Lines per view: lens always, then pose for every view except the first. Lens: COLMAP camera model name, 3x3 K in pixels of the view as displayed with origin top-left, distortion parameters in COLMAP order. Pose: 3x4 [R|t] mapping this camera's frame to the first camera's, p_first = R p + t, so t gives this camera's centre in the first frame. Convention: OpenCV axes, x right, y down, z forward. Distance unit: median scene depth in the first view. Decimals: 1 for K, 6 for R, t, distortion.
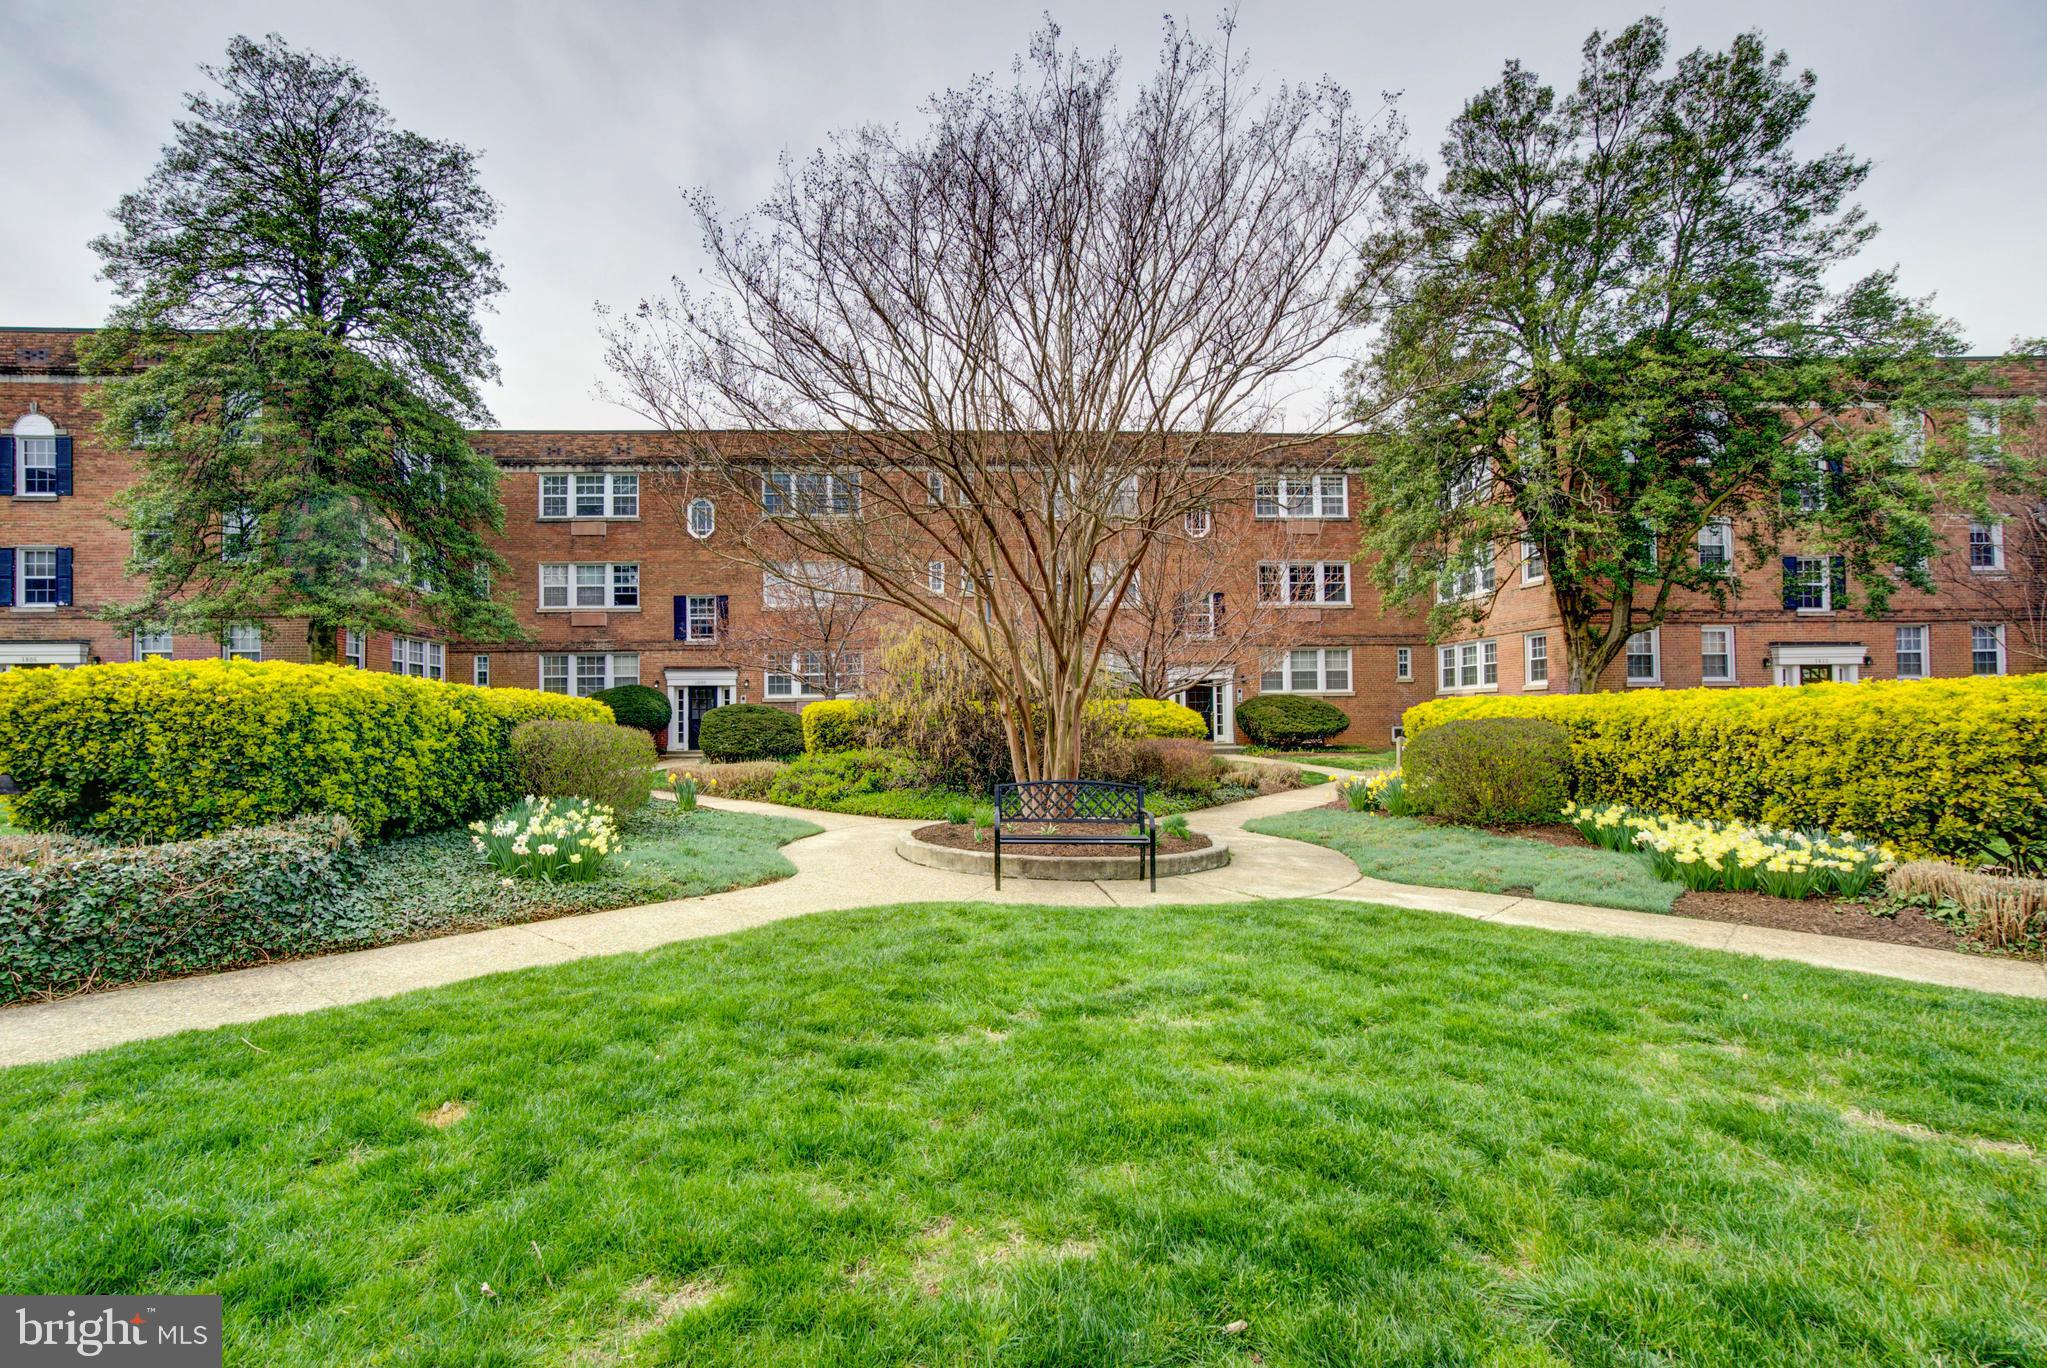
lens RADIAL K [[926.3, 0, 951.1], [0, 926.3, 710.0], [0, 0, 1]] dist [-0.047754, 0.026802]
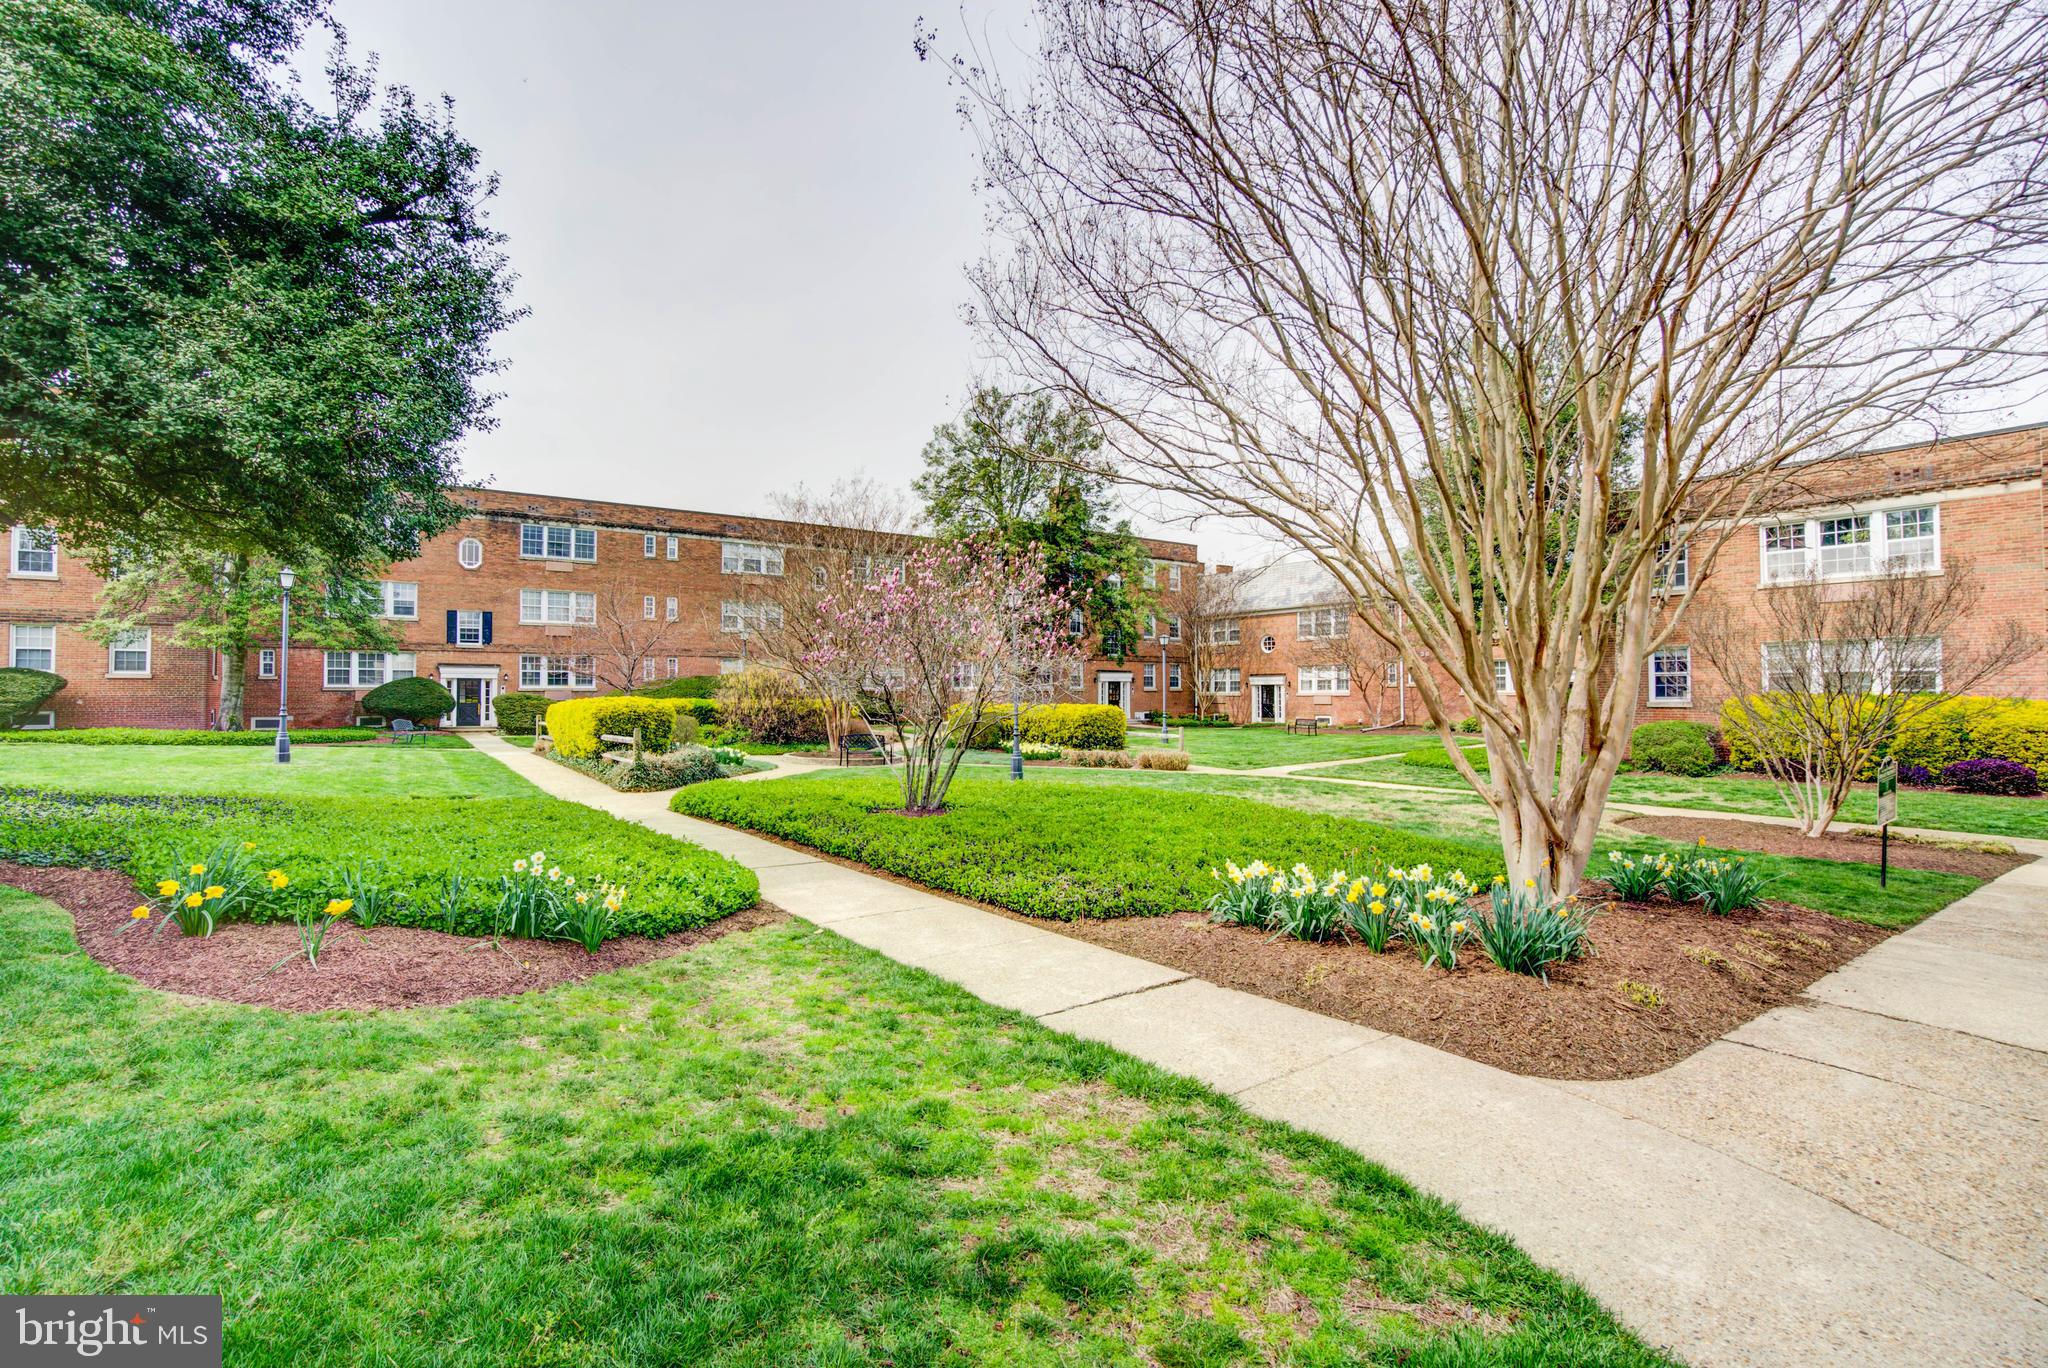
lens RADIAL K [[933.9, 0, 1024.0], [0, 933.9, 684.0], [0, 0, 1]] dist [-0.004567, 0.000026]
pose [[0.834786, 0.016810, 0.550318, -0.462733], [-0.017566, 0.999838, -0.003895, -0.036050], [-0.550295, -0.006416, 0.834946, -0.778868]]
